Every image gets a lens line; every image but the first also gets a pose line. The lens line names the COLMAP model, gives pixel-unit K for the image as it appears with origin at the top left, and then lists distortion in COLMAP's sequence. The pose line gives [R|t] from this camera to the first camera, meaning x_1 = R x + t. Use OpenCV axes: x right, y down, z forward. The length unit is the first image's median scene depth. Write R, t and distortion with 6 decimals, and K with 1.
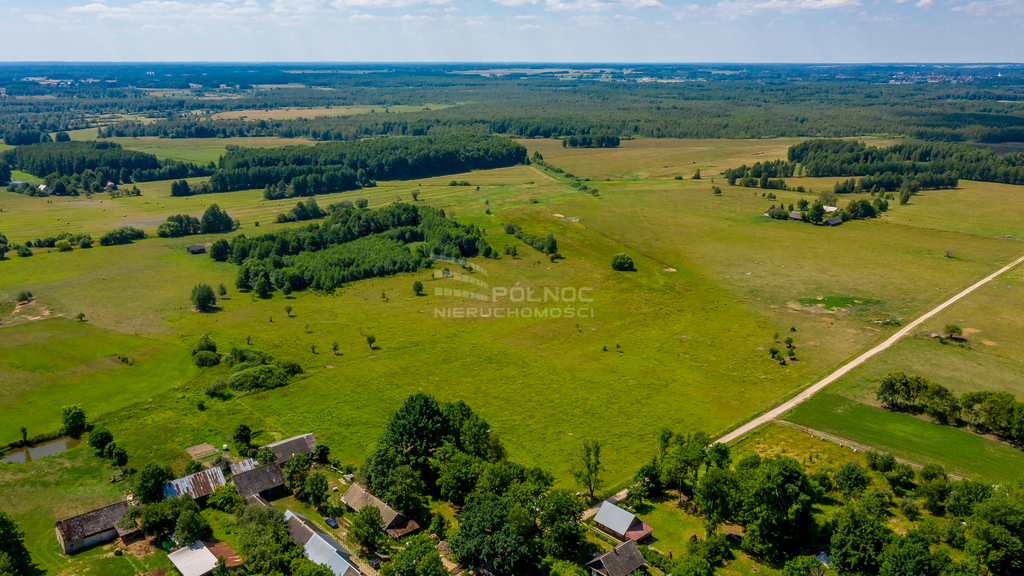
lens RADIAL K [[804.6, 0, 512.0], [0, 804.6, 288.0], [0, 0, 1]] dist [-0.006435, 0.001575]
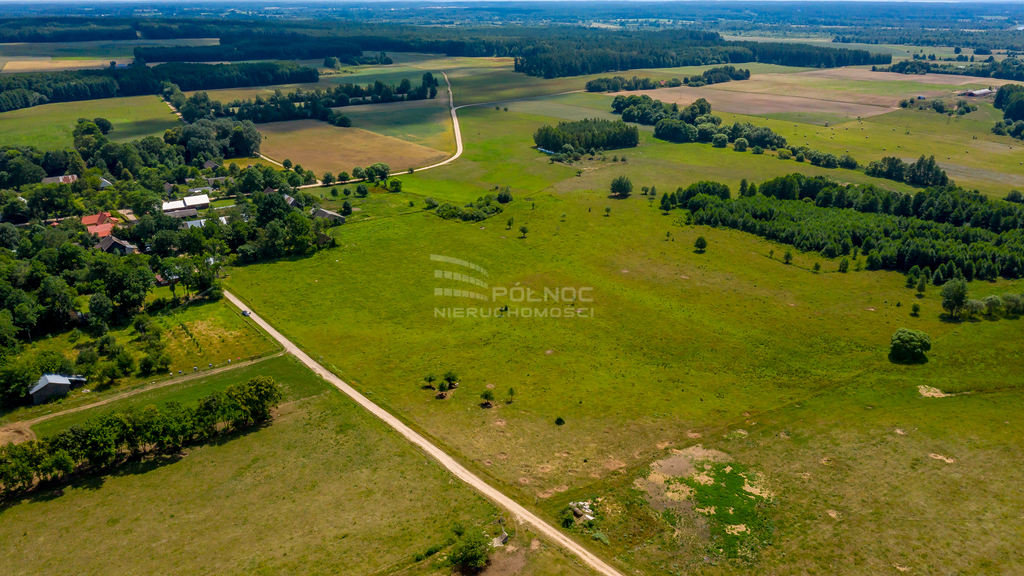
lens RADIAL K [[804.6, 0, 512.0], [0, 804.6, 288.0], [0, 0, 1]] dist [-0.006435, 0.001575]
pose [[-0.099942, 0.337329, -0.936067, 0.444217], [-0.268222, 0.896816, 0.351821, -0.125004], [0.958159, 0.286235, 0.000849, 0.452658]]
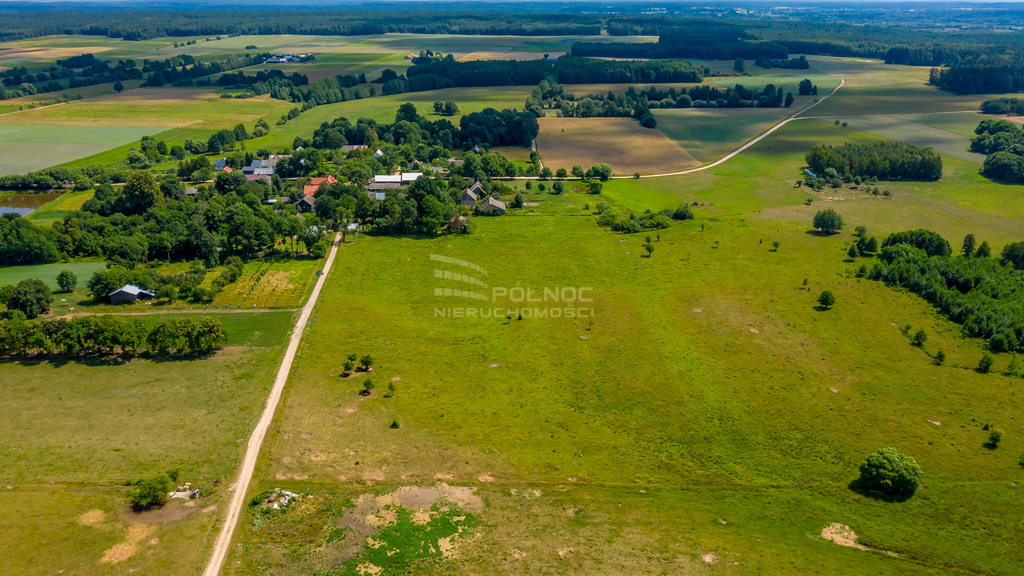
lens RADIAL K [[816.1, 0, 508.5], [0, 816.1, 287.3], [0, 0, 1]] dist [-0.009116, 0.006322]
pose [[-0.642543, 0.255960, -0.722235, 0.353927], [-0.208020, 0.848891, 0.485913, -0.180441], [0.737473, 0.462459, -0.492204, 0.646653]]
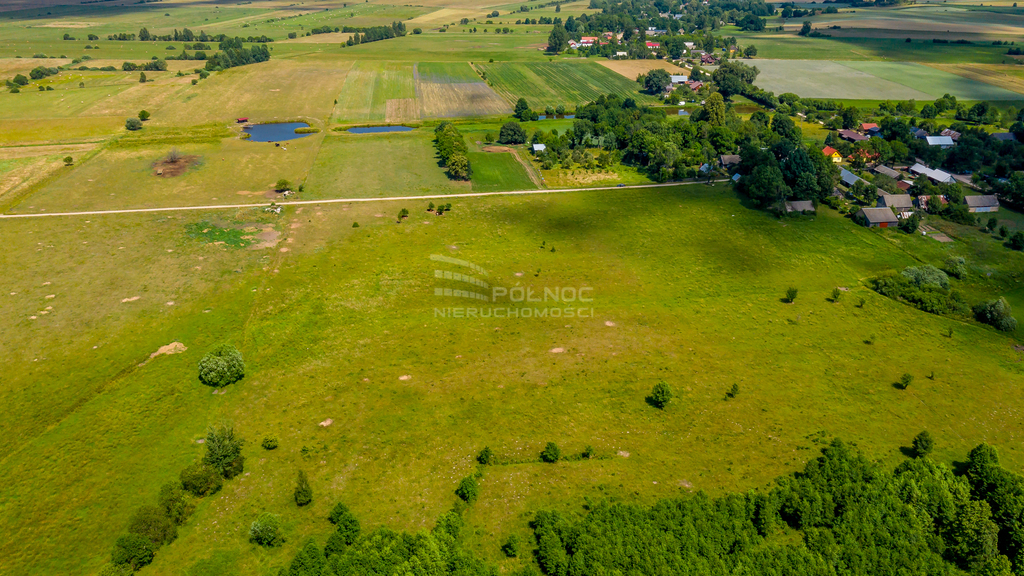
lens RADIAL K [[795.3, 0, 512.0], [0, 795.3, 288.0], [0, 0, 1]] dist [-0.008677, -0.000991]
pose [[-0.831426, -0.231050, 0.505318, -0.155342], [0.137384, 0.795719, 0.589878, -0.210319], [-0.538383, 0.559863, -0.629839, 0.751857]]
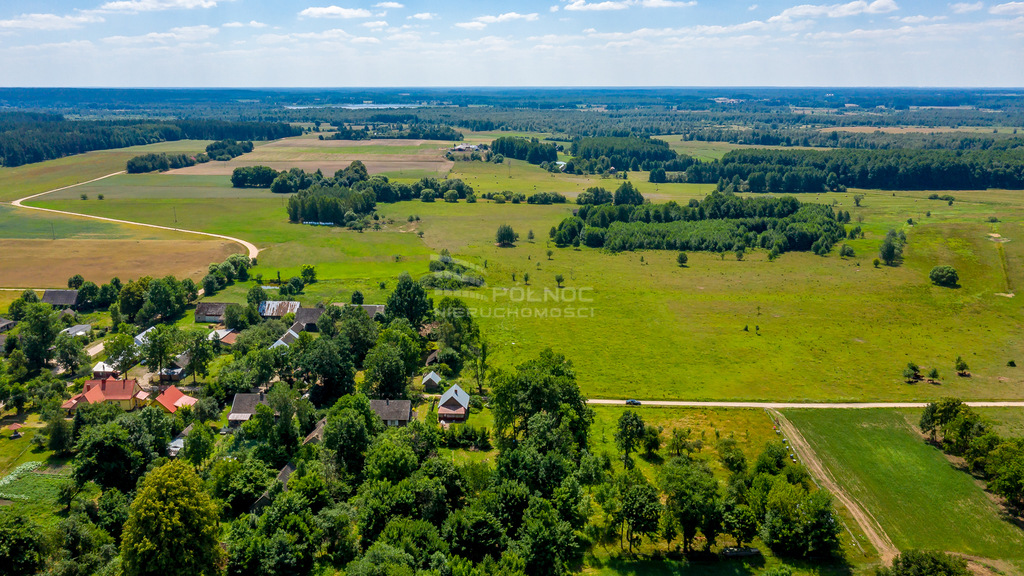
lens RADIAL K [[839.8, 0, 524.5], [0, 839.8, 287.9], [0, 0, 1]] dist [-0.008672, 0.006301]
pose [[0.711879, 0.163489, -0.683008, 0.267063], [-0.190379, 0.981036, 0.036400, 0.019490], [0.676006, 0.104118, 0.729503, 0.052362]]
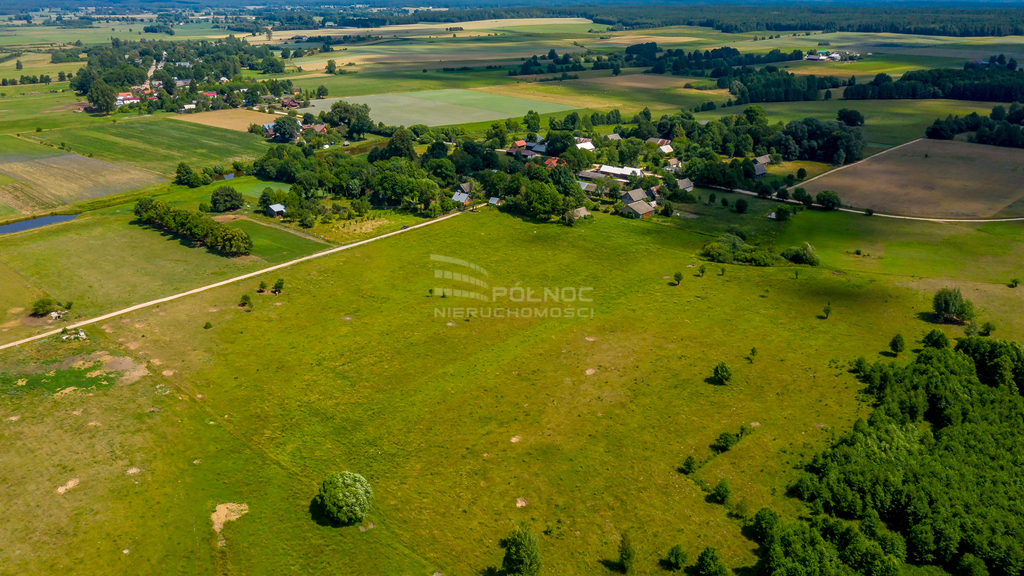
lens RADIAL K [[816.1, 0, 508.5], [0, 816.1, 287.3], [0, 0, 1]] dist [-0.009116, 0.006322]
pose [[-0.995966, 0.028418, -0.085113, 0.055941], [-0.026461, 0.813333, 0.581196, -0.227745], [0.085741, 0.581104, -0.809300, 0.811534]]
